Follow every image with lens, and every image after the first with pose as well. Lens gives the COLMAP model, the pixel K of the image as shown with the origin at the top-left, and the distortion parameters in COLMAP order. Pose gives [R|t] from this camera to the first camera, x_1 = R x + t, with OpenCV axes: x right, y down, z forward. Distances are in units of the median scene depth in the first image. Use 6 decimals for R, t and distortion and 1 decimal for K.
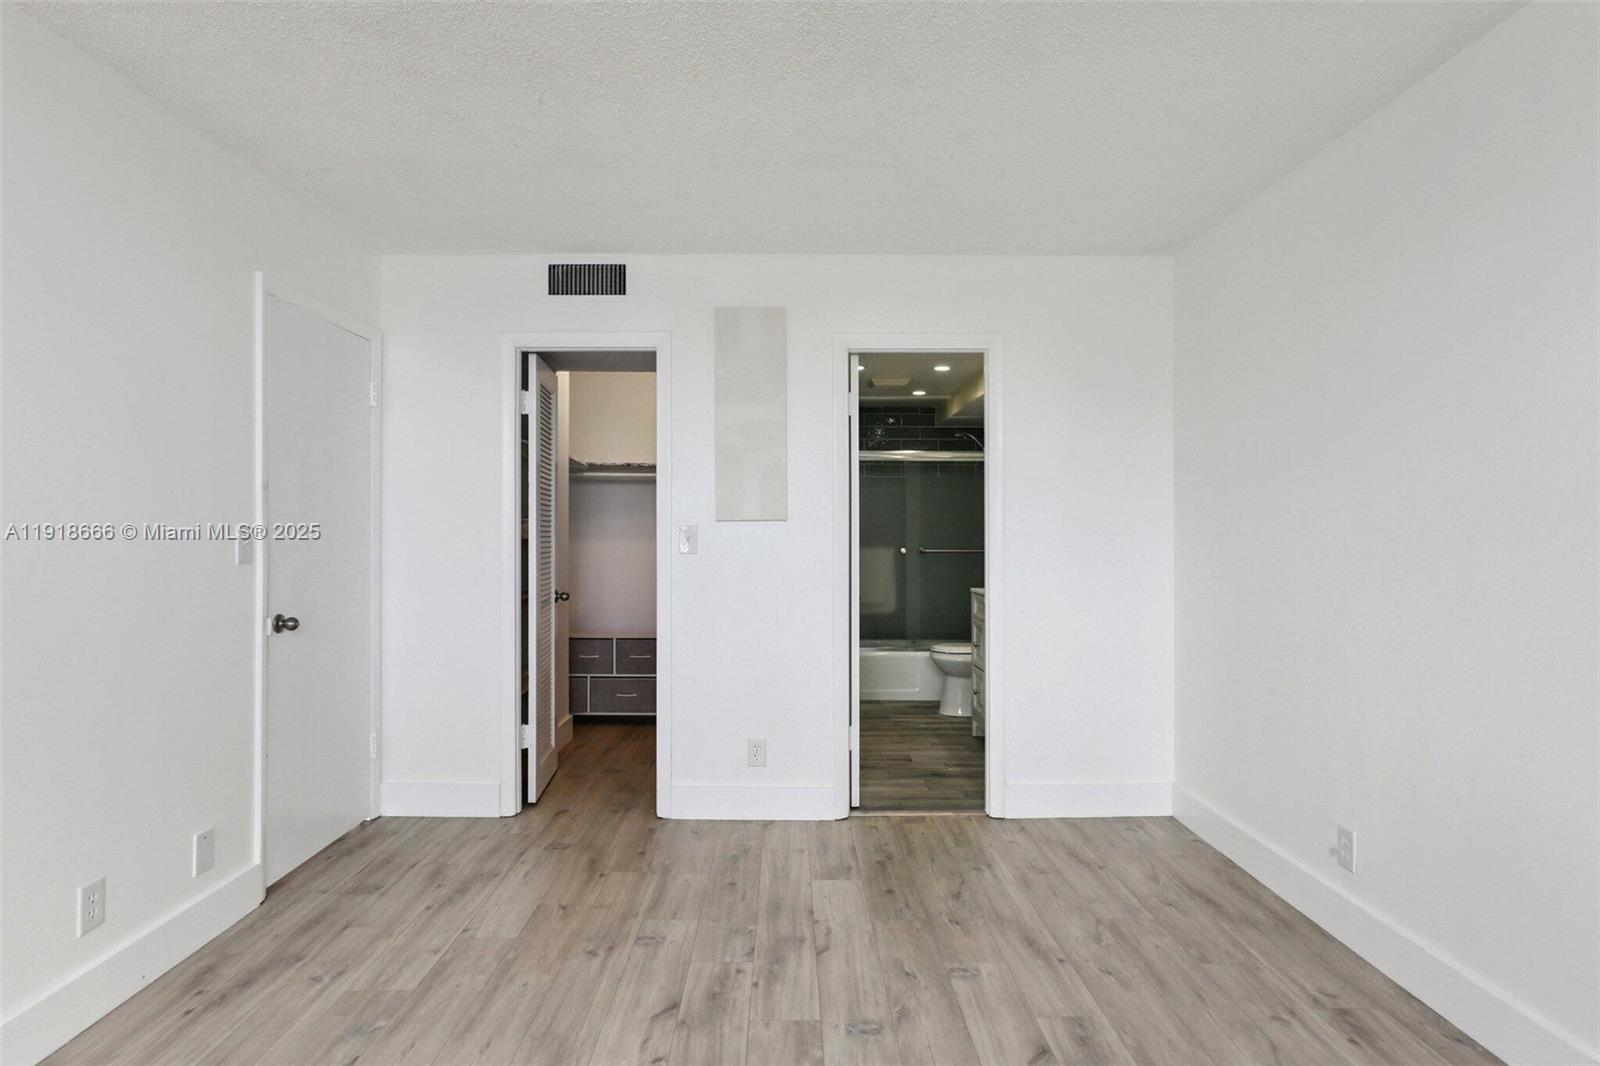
lens RADIAL K [[894.3, 0, 919.2], [0, 894.3, 561.1], [0, 0, 1]] dist [-0.038731, 0.035984]
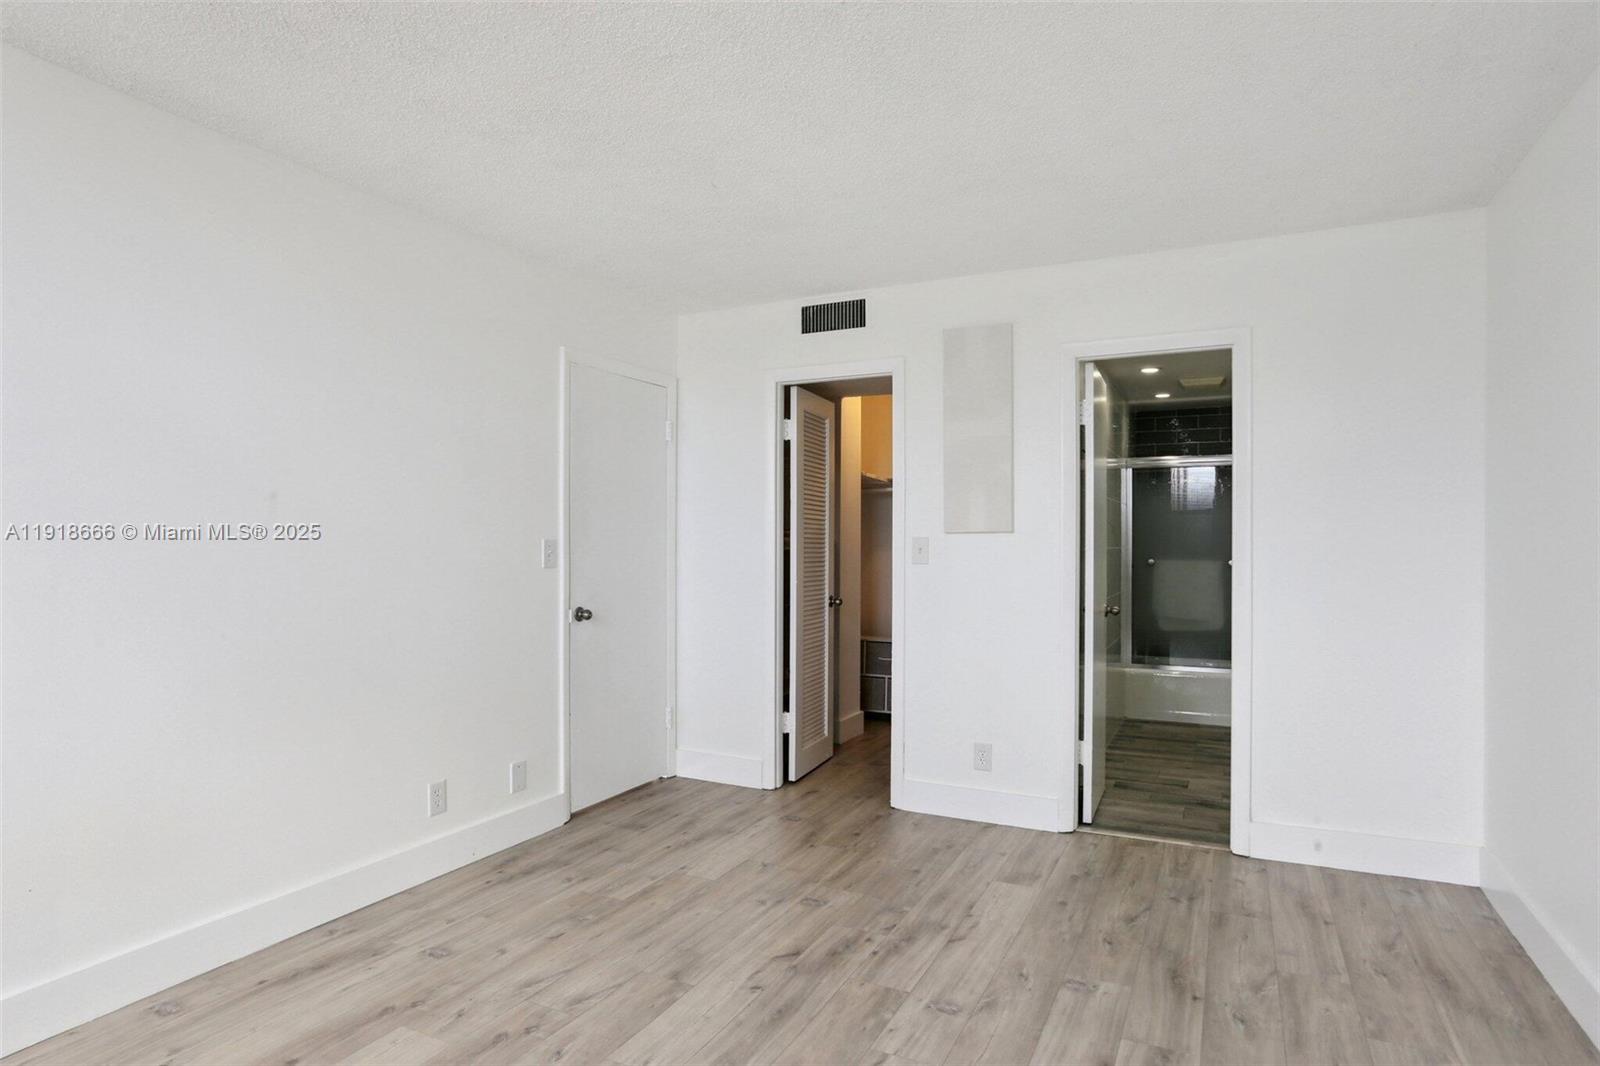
lens RADIAL K [[894.3, 0, 820.4], [0, 894.3, 587.7], [0, 0, 1]] dist [-0.038731, 0.035984]
pose [[0.891476, 0.019922, -0.452629, 0.136121], [-0.012801, 0.999741, 0.018790, 0.001943], [0.452886, -0.010957, 0.891501, -0.006851]]
